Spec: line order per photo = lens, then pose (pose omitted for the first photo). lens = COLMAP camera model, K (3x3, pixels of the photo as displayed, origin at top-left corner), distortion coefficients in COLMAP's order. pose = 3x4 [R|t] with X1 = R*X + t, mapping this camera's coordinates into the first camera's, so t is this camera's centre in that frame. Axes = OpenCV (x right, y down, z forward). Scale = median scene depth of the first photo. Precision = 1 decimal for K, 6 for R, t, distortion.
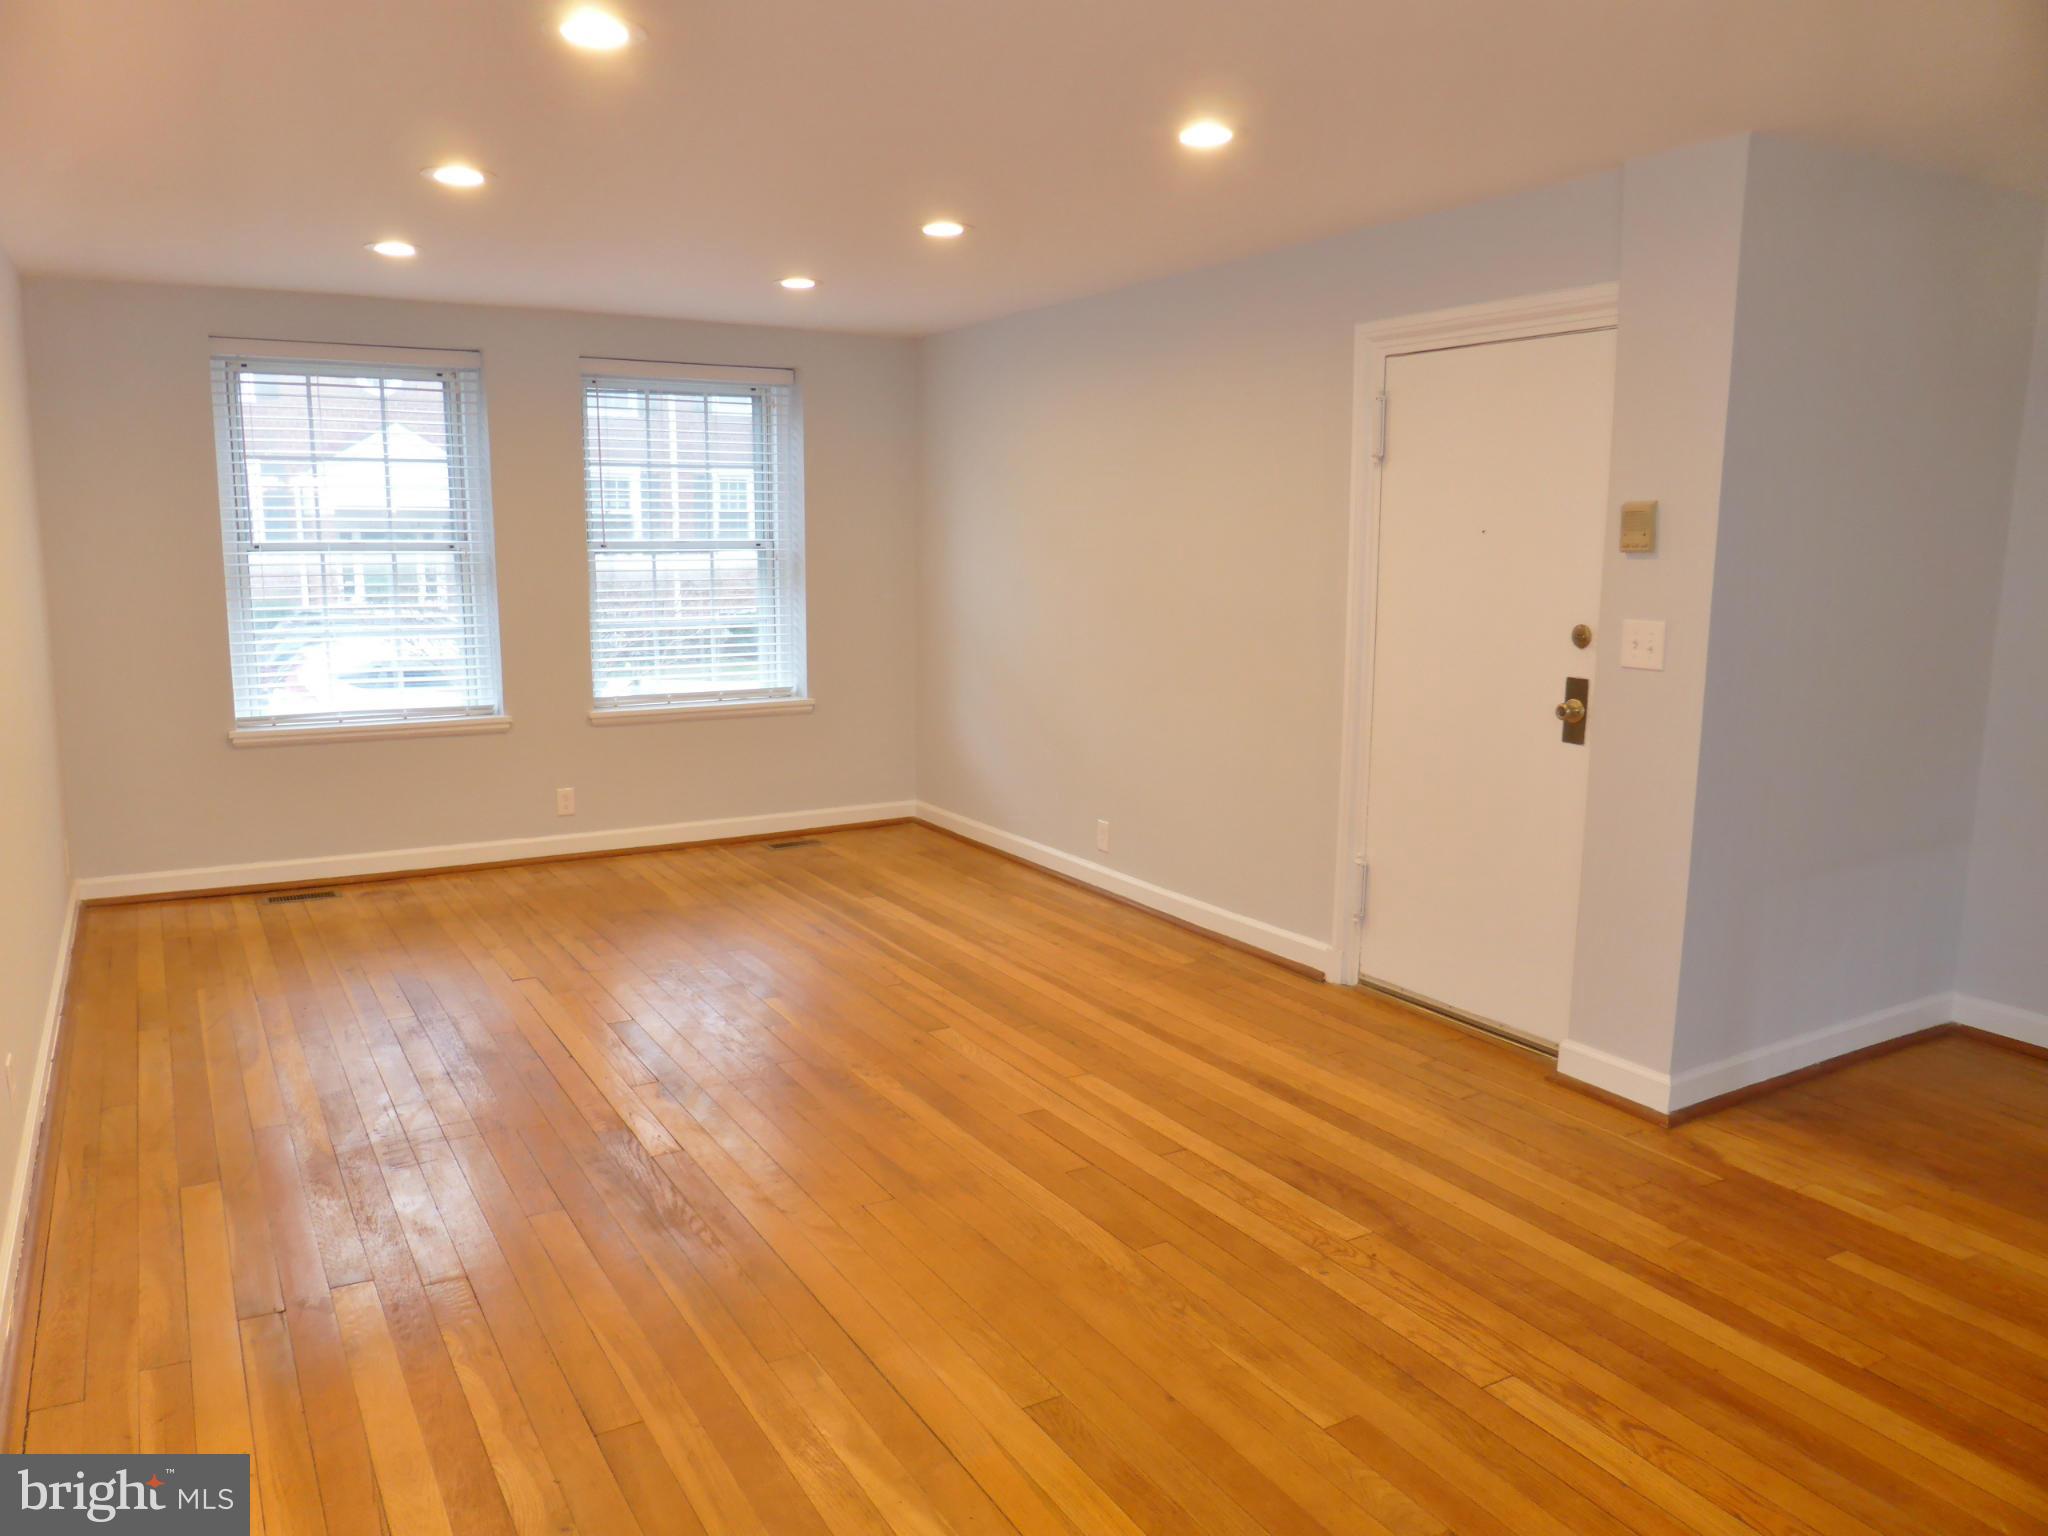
lens RADIAL K [[1426.5, 0, 1024.0], [0, 1426.5, 836.1], [0, 0, 1]] dist [-0.068384, 0.000683]
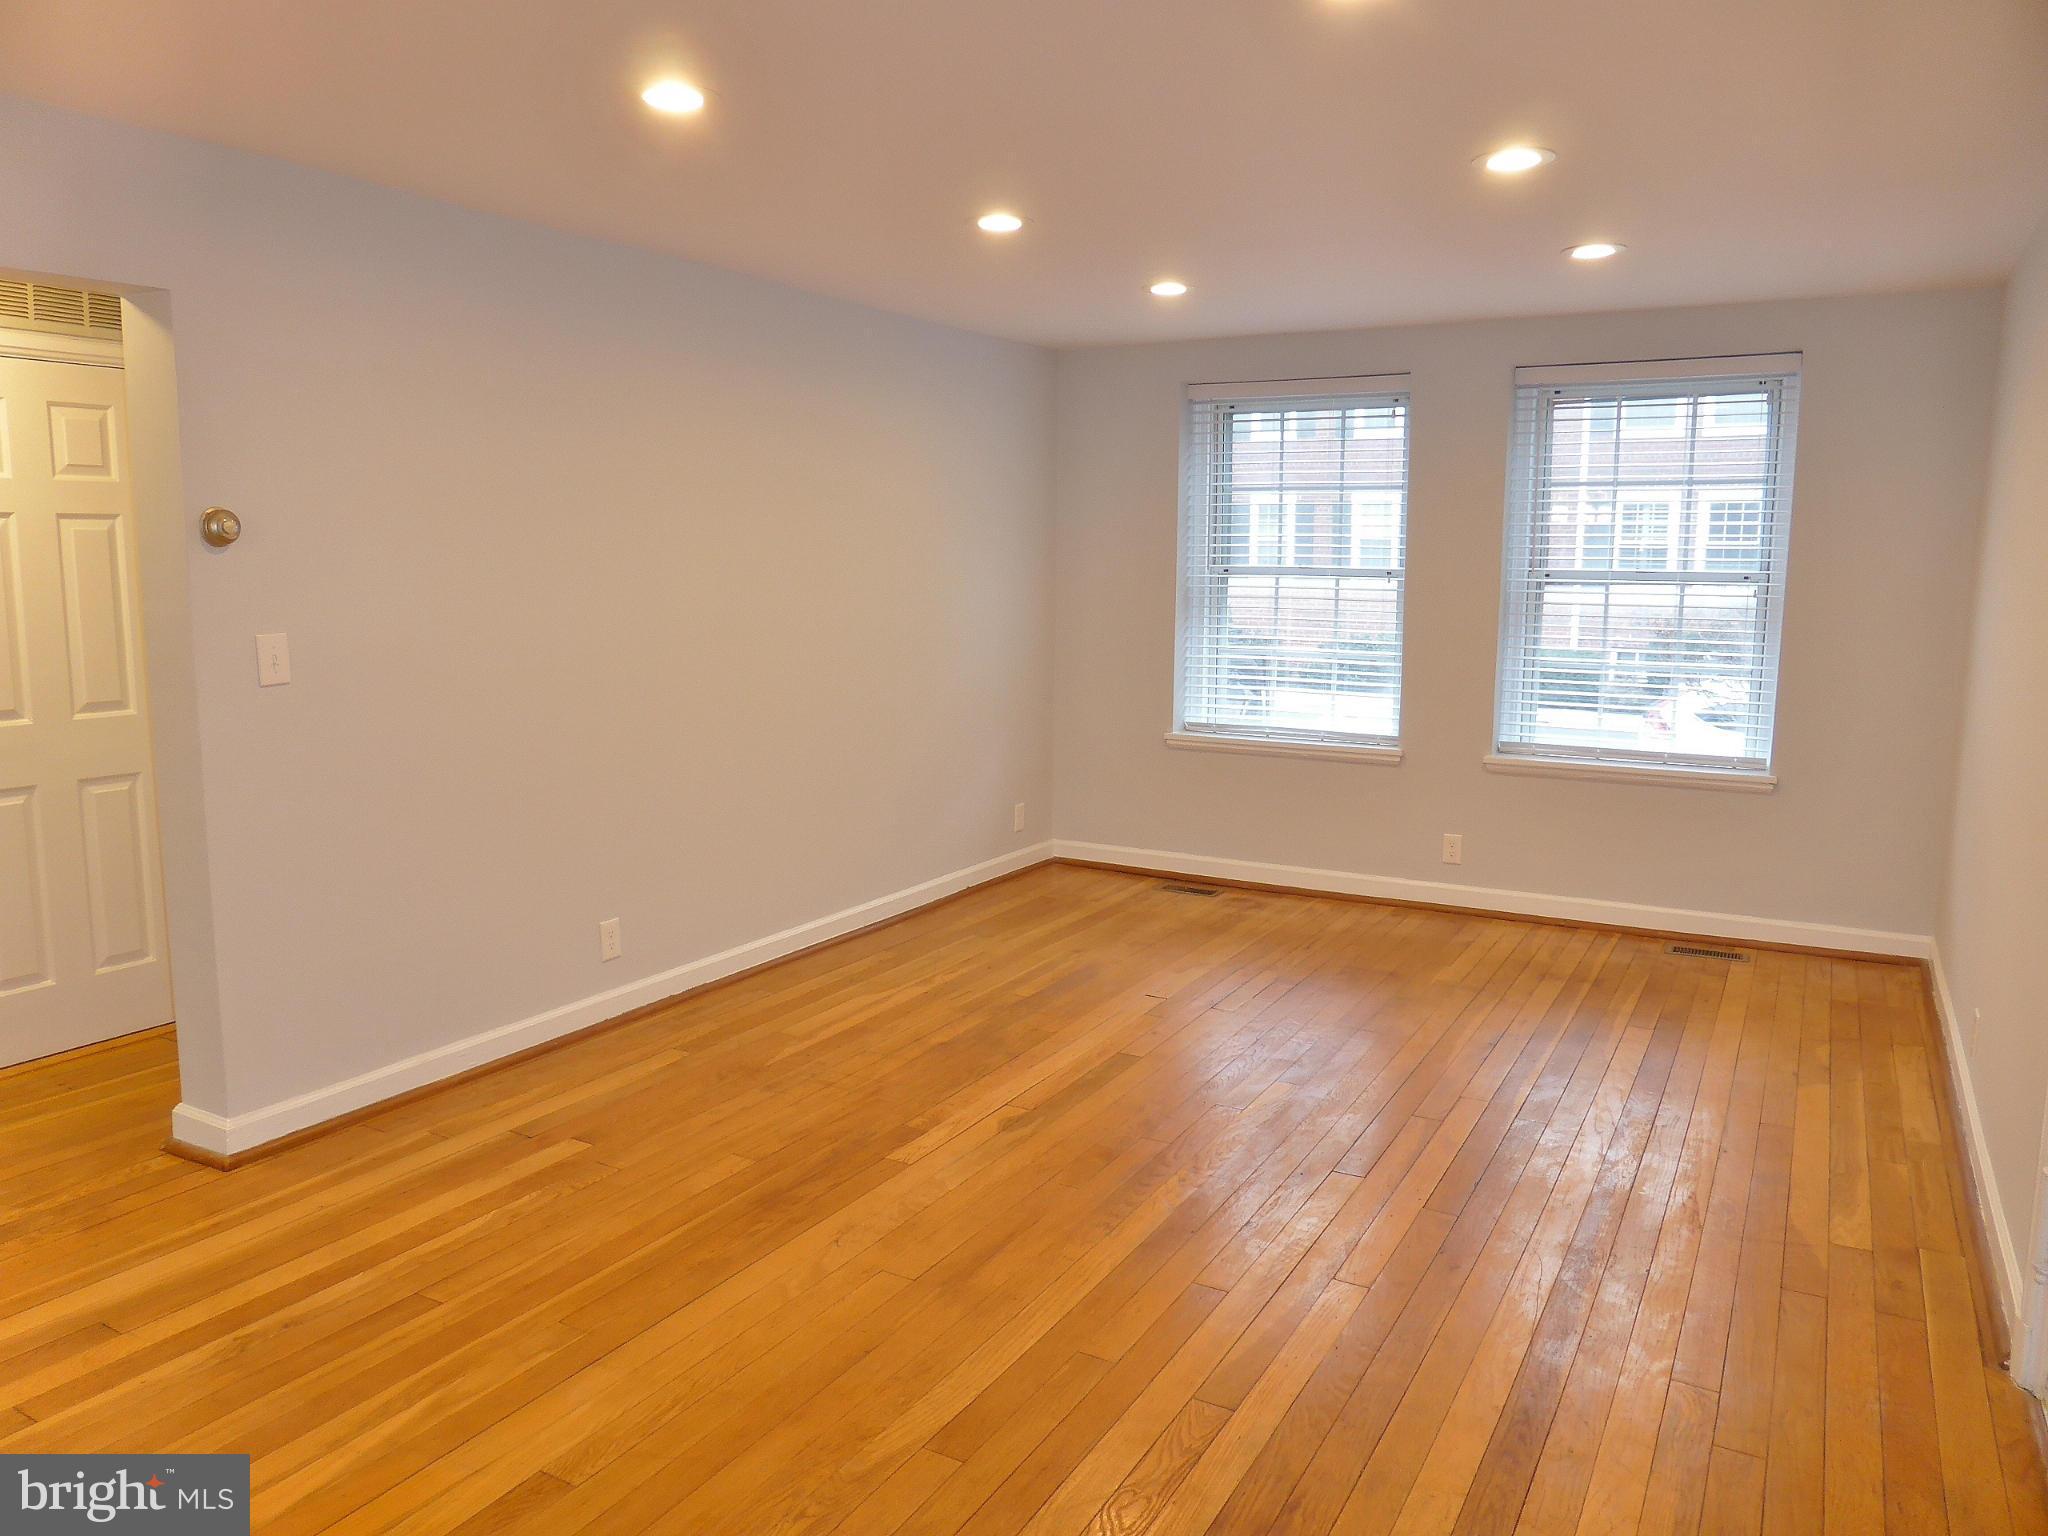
lens RADIAL K [[1471.9, 0, 1016.0], [0, 1471.9, 767.7], [0, 0, 1]] dist [-0.002483, -0.001507]
pose [[0.495185, 0.117409, -0.860818, 0.408240], [-0.181324, 0.982973, 0.029764, -0.061294], [0.849655, 0.141348, 0.508043, 0.303523]]
